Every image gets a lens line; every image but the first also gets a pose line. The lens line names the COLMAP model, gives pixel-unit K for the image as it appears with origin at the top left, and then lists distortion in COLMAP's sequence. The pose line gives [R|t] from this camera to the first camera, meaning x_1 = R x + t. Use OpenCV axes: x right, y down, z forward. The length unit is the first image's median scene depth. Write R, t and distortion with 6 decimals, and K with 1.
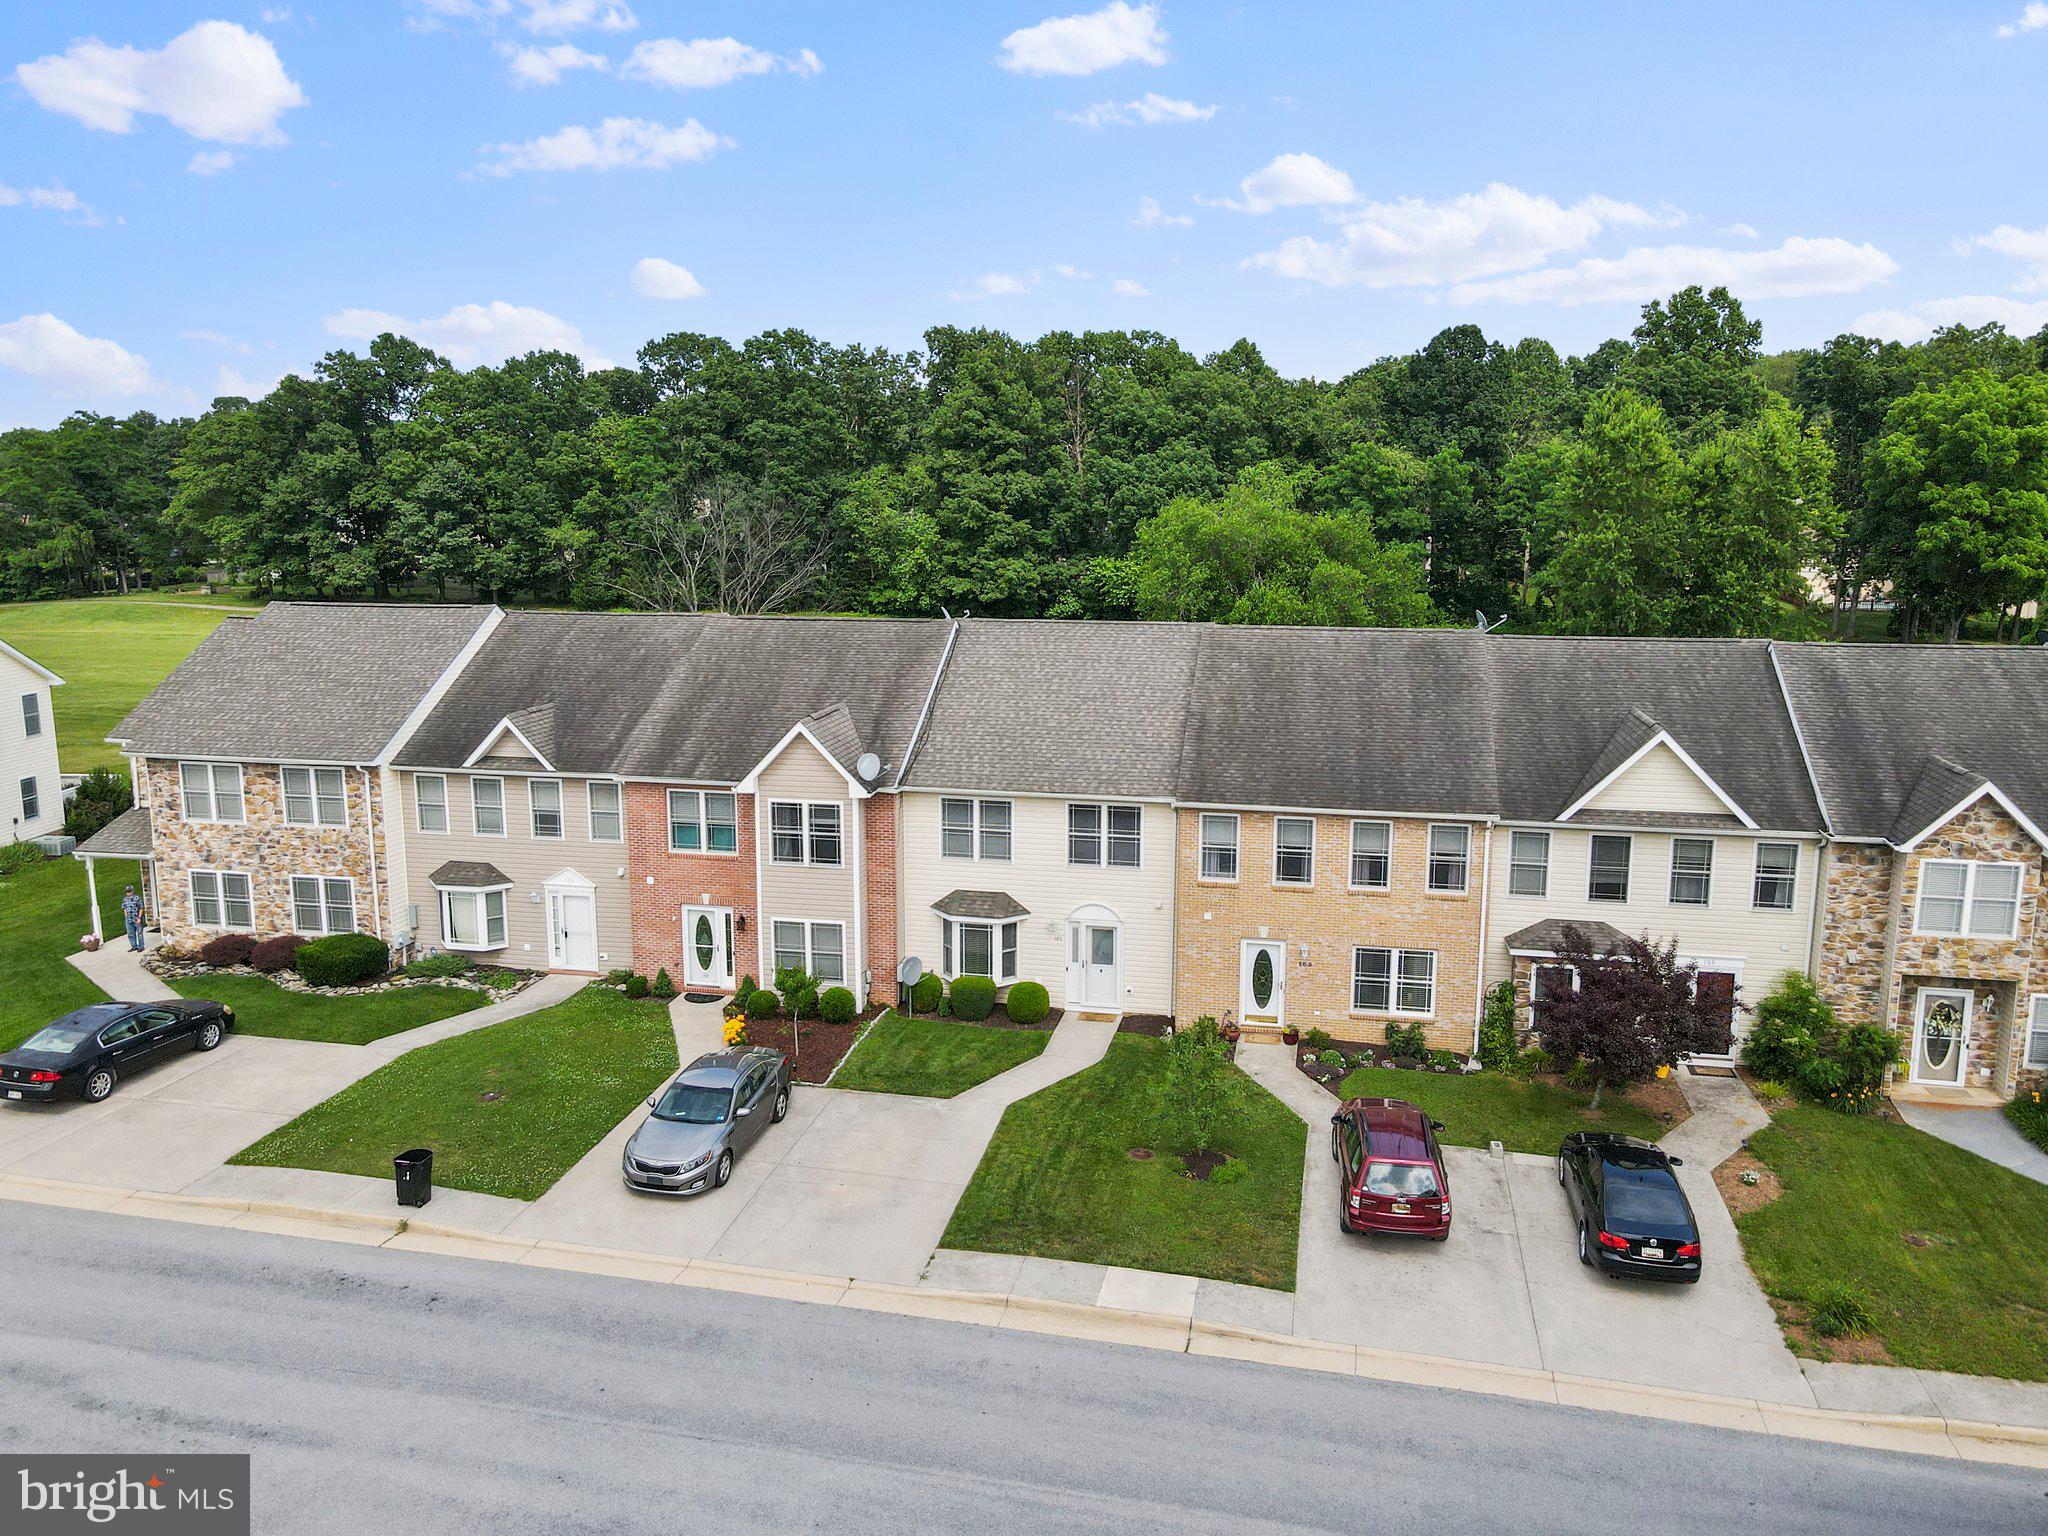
lens RADIAL K [[1505.4, 0, 1026.9], [0, 1505.4, 771.5], [0, 0, 1]] dist [-0.002364, 0.046820]
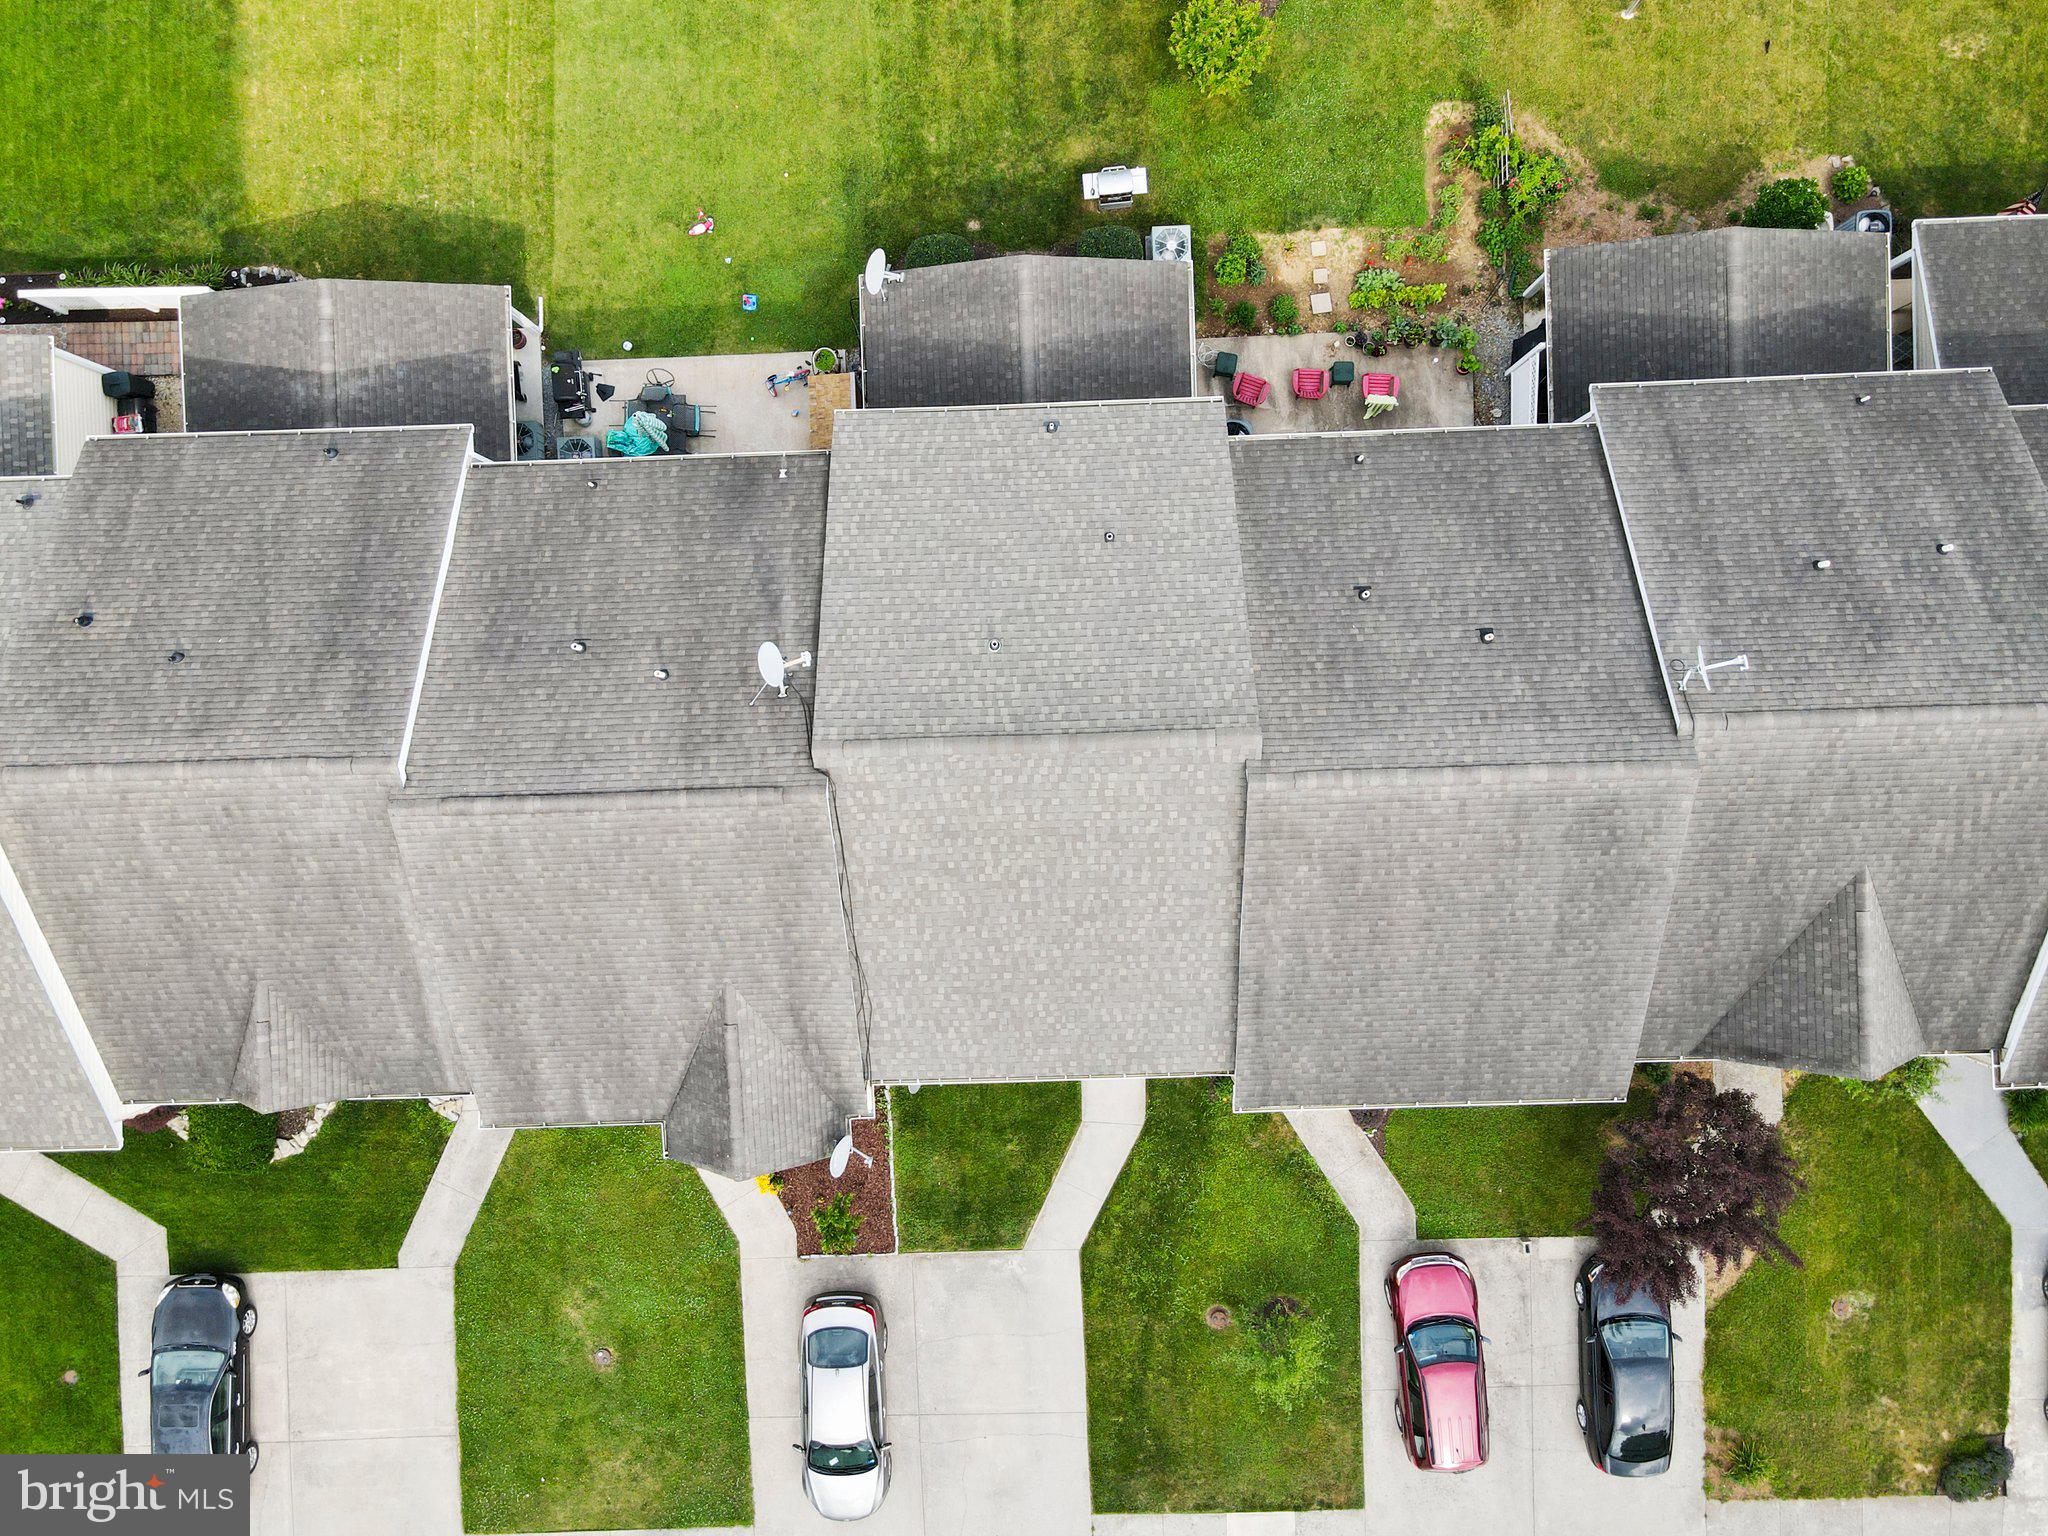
lens RADIAL K [[1505.4, 0, 1026.9], [0, 1505.4, 771.5], [0, 0, 1]] dist [-0.002364, 0.046820]
pose [[0.970582, -0.239258, -0.026935, 0.051158], [0.065515, 0.154794, 0.985772, -0.738487], [-0.231684, -0.958538, 0.165915, 0.975184]]
